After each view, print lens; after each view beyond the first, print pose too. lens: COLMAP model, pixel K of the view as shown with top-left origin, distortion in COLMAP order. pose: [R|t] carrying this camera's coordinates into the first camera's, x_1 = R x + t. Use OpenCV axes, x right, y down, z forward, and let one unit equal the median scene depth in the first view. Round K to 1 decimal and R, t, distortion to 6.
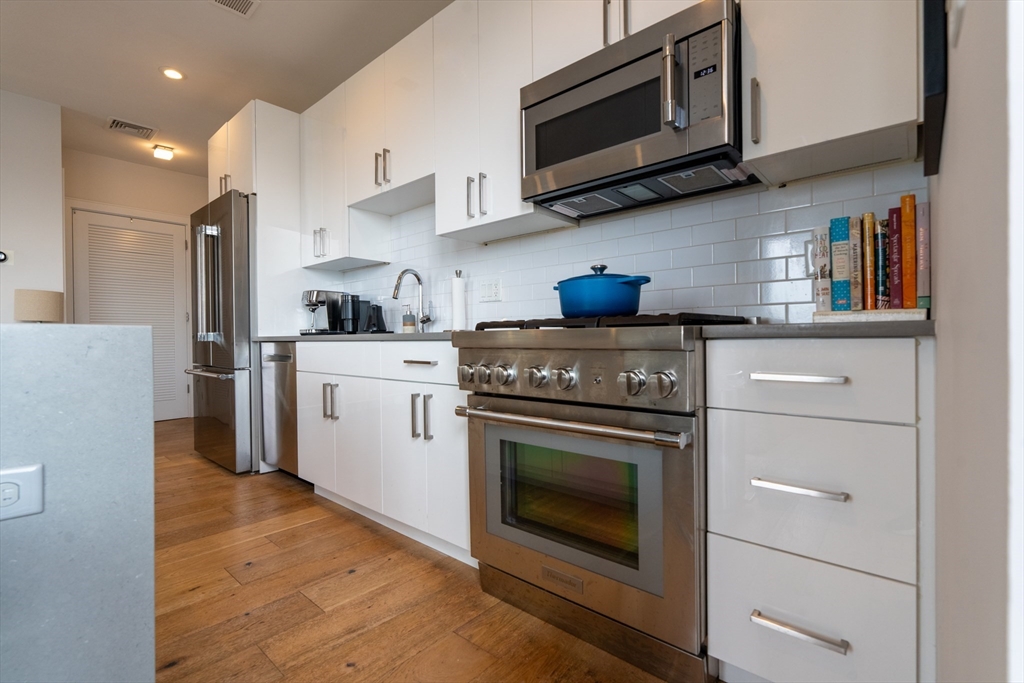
lens RADIAL K [[461.7, 0, 512.0], [0, 461.7, 341.5], [0, 0, 1]] dist [-0.000248, 0.000039]
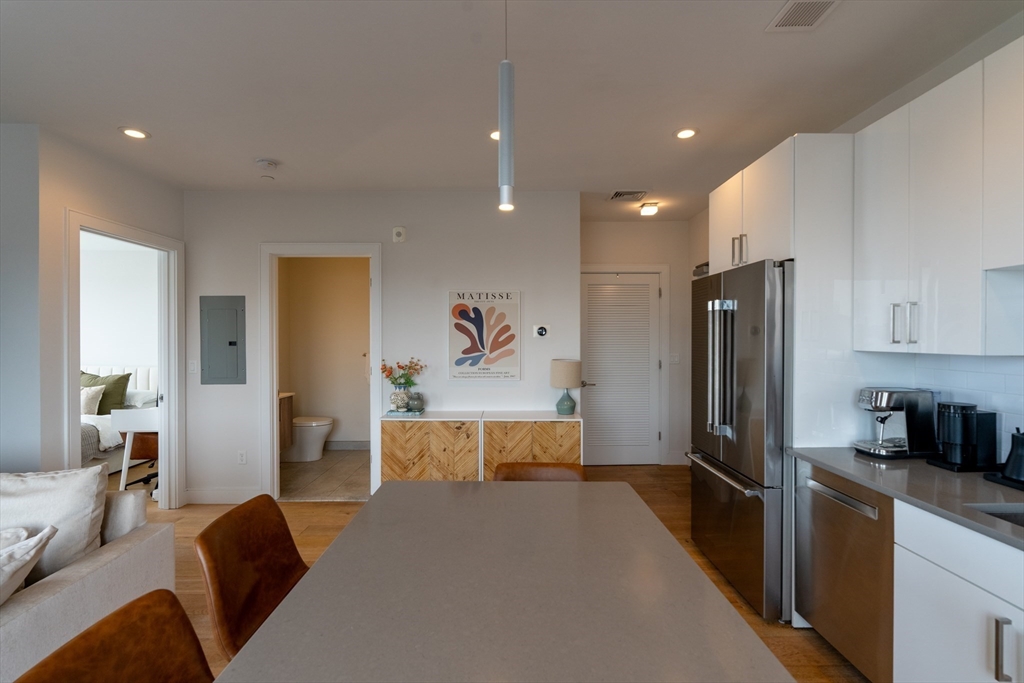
lens RADIAL K [[461.7, 0, 512.0], [0, 461.7, 341.5], [0, 0, 1]] dist [-0.000248, 0.000039]
pose [[0.681373, 0.021162, -0.731630, -0.298817], [-0.016511, 0.999772, 0.013541, -0.179050], [0.731750, 0.002854, 0.681567, 0.132027]]
